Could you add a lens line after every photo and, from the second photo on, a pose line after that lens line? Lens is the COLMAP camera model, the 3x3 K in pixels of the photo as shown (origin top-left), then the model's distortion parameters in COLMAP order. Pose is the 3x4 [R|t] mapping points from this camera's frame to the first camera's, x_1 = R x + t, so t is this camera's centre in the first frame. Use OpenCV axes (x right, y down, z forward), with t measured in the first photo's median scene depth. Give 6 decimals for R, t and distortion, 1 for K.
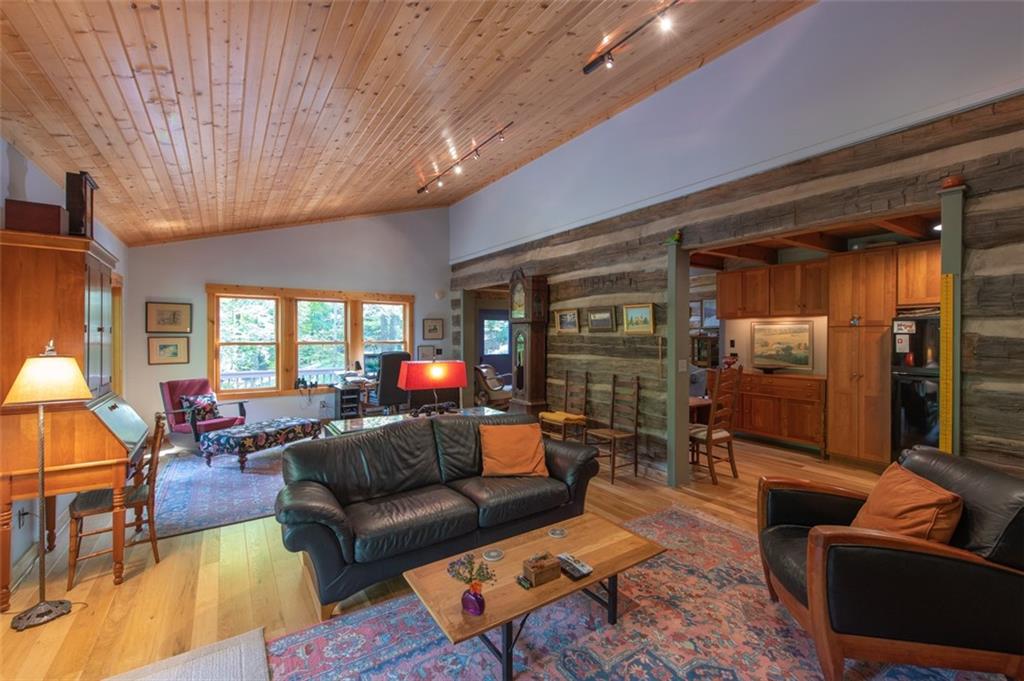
lens RADIAL K [[430.0, 0, 516.2], [0, 430.0, 337.8], [0, 0, 1]] dist [0.020707, -0.007715]
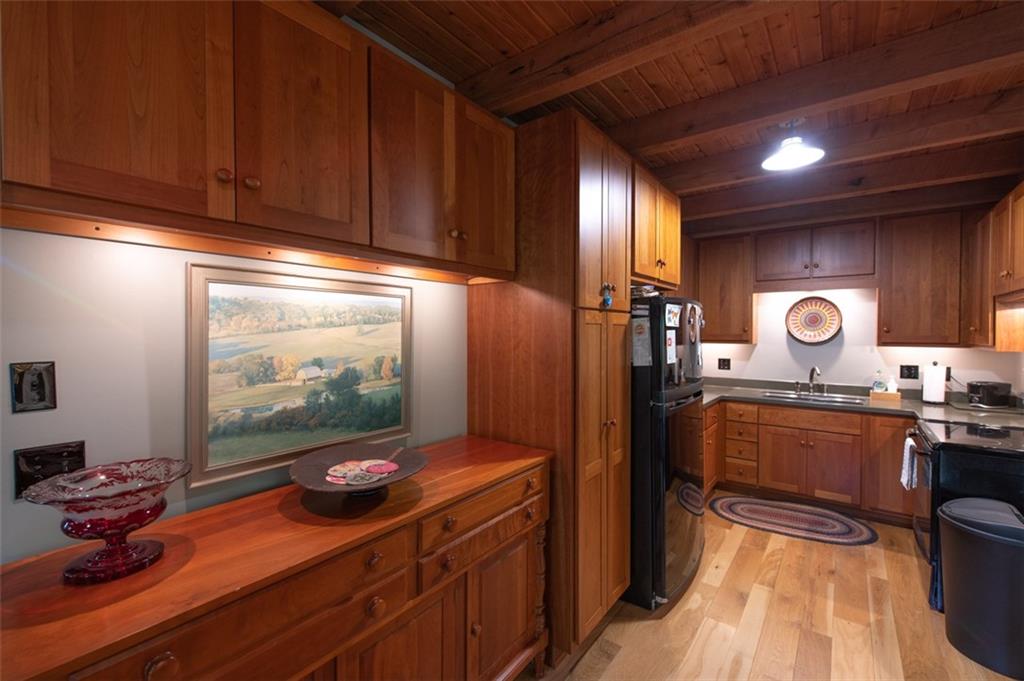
lens RADIAL K [[434.2, 0, 519.9], [0, 434.2, 339.1], [0, 0, 1]] dist [0.016166, -0.007349]
pose [[-0.332023, -0.018282, 0.943094, 0.376354], [0.005713, 0.999755, 0.021392, -0.007036], [-0.943254, 0.012490, -0.331837, 1.129018]]
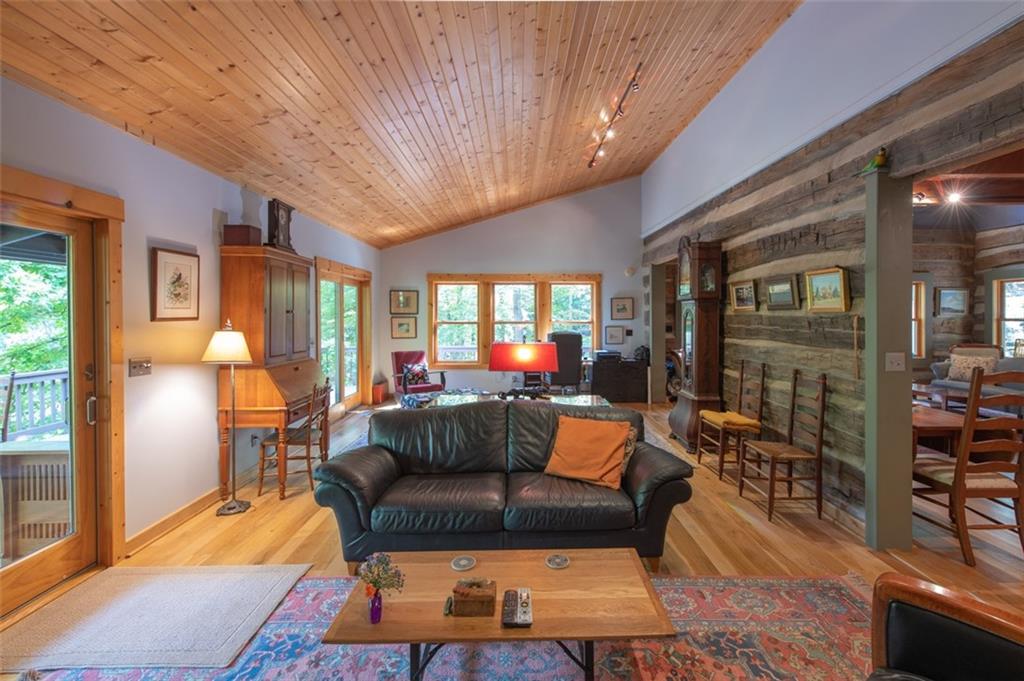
lens RADIAL K [[434.7, 0, 525.7], [0, 434.7, 318.1], [0, 0, 1]] dist [0.016676, -0.007227]
pose [[0.840170, 0.000672, -0.542322, 0.226899], [-0.000306, 1.000000, 0.000765, -0.000001], [0.542322, -0.000477, 0.840170, 0.134191]]
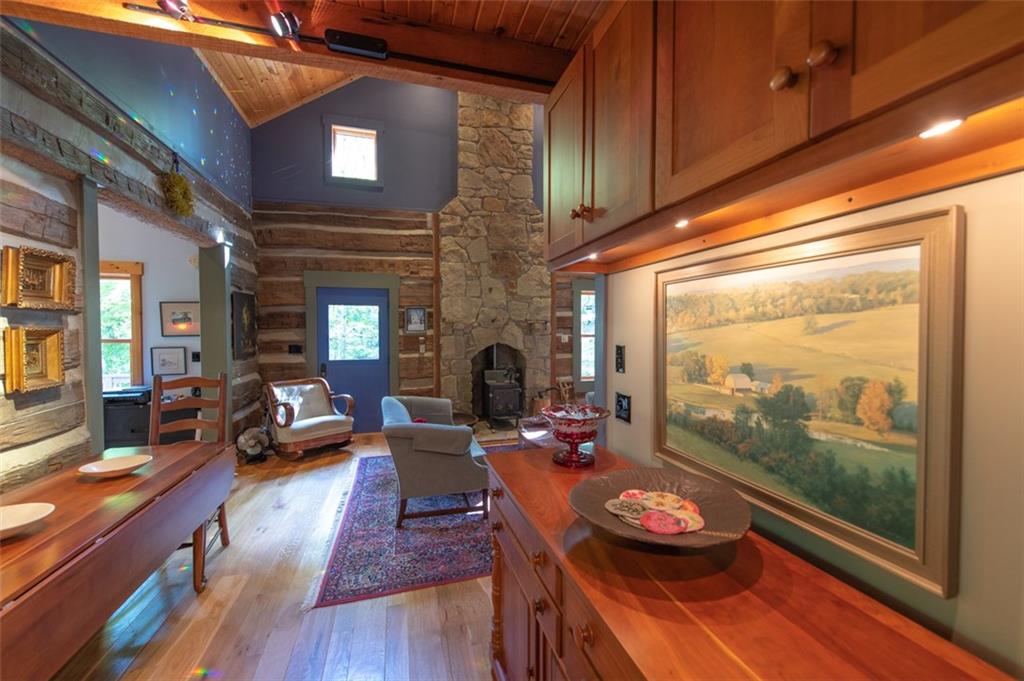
lens RADIAL K [[407.5, 0, 520.2], [0, 407.5, 339.4], [0, 0, 1]] dist [0.017434, -0.007055]
pose [[0.955370, 0.006420, -0.295341, 0.656218], [-0.000980, 0.999827, 0.018563, -0.004286], [0.295409, -0.017445, 0.955212, 0.930693]]
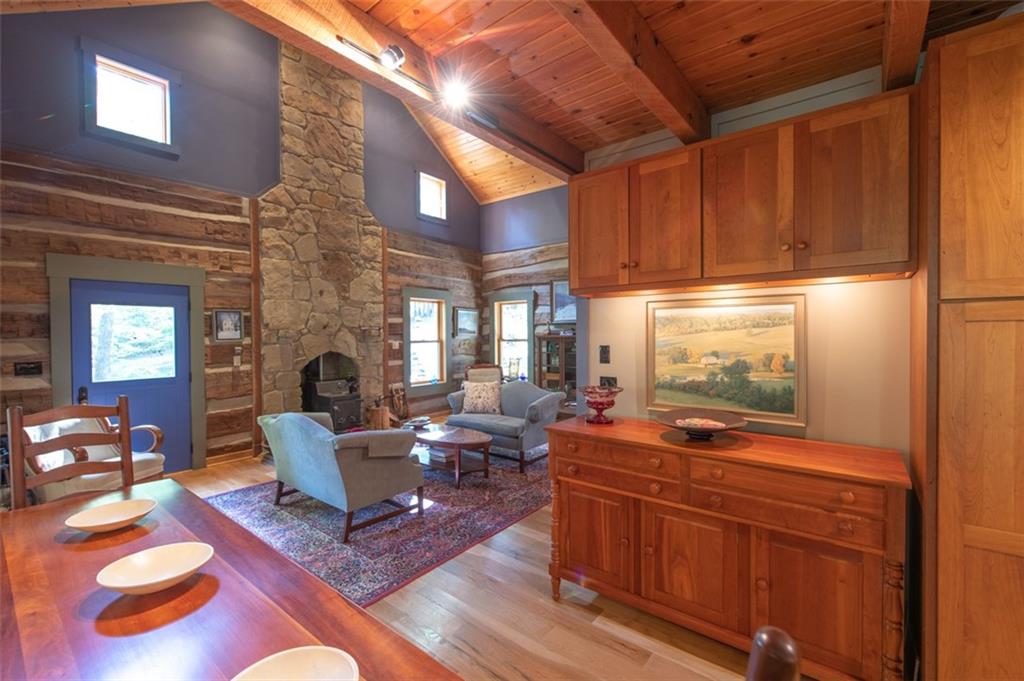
lens RADIAL K [[434.2, 0, 519.9], [0, 434.2, 339.1], [0, 0, 1]] dist [0.016166, -0.007349]
pose [[0.951589, -0.011467, 0.307159, 0.370329], [0.010267, 0.999932, 0.005522, -0.005568], [-0.307201, -0.002101, 0.951642, 0.789758]]
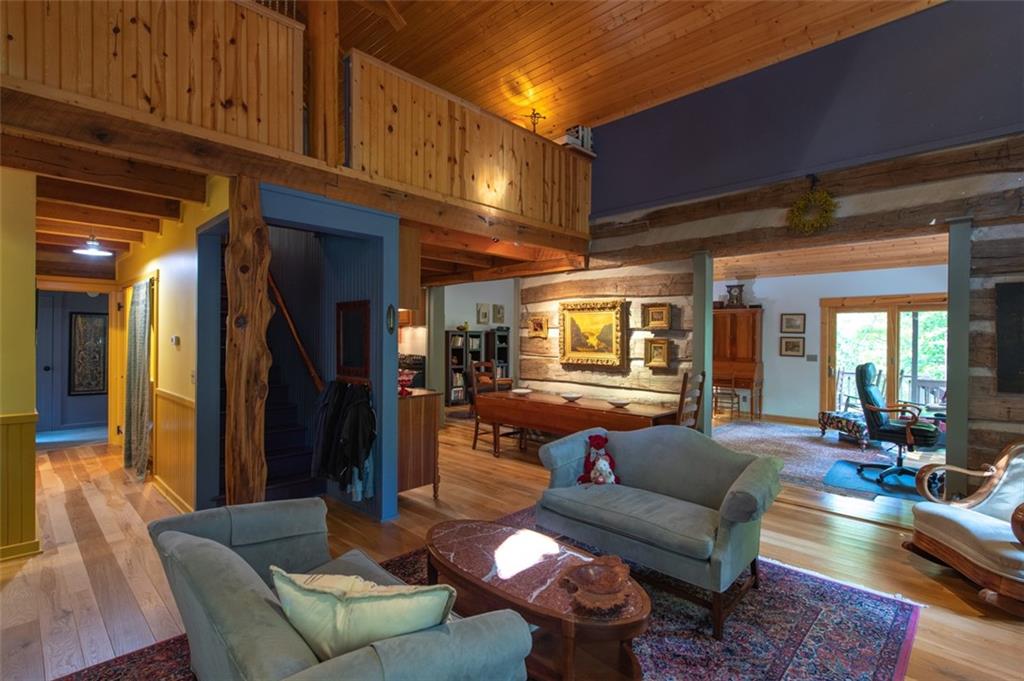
lens RADIAL K [[487.4, 0, 519.9], [0, 487.4, 340.2], [0, 0, 1]] dist [0.006186, -0.000291]
pose [[-0.977914, -0.007687, -0.208865, 0.584423], [-0.010785, 0.999848, 0.013699, -0.014799], [0.208727, 0.015649, -0.977849, 2.091357]]
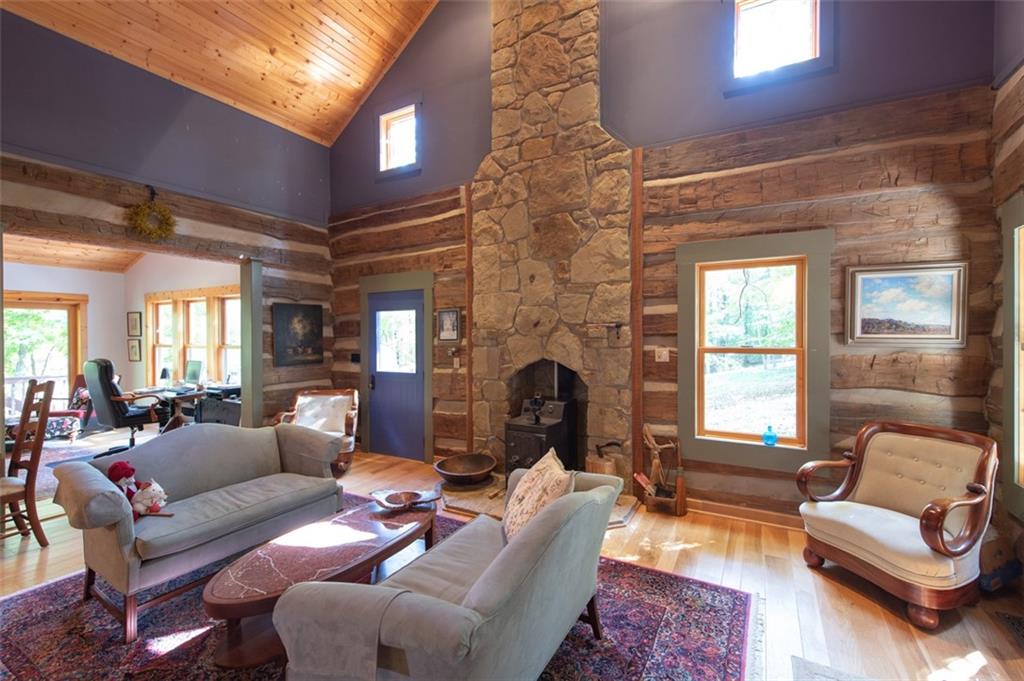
lens RADIAL K [[434.2, 0, 519.9], [0, 434.2, 339.1], [0, 0, 1]] dist [0.016166, -0.007349]
pose [[0.452297, 0.004946, -0.891854, 0.955536], [-0.003210, 0.999987, 0.003918, -0.012134], [0.891862, 0.001091, 0.452307, 1.631278]]
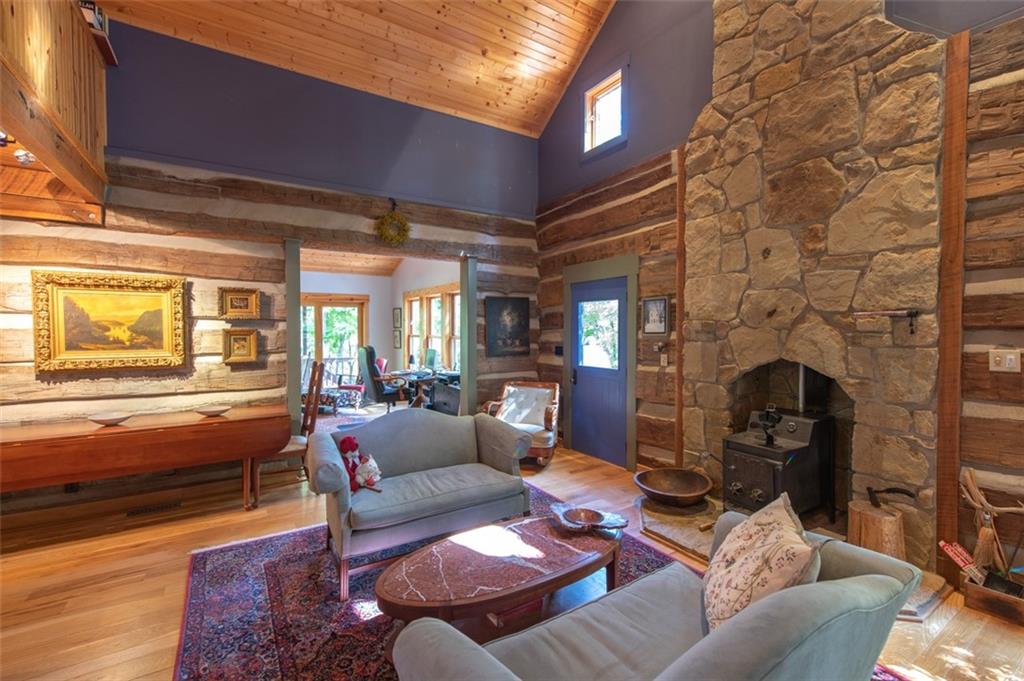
lens RADIAL K [[447.3, 0, 520.2], [0, 447.3, 338.9], [0, 0, 1]] dist [0.019943, -0.007669]
pose [[-0.018926, 0.022105, -0.999576, 0.889833], [-0.008055, 0.999720, 0.022261, -0.012090], [0.999788, 0.008473, -0.018743, 1.682400]]
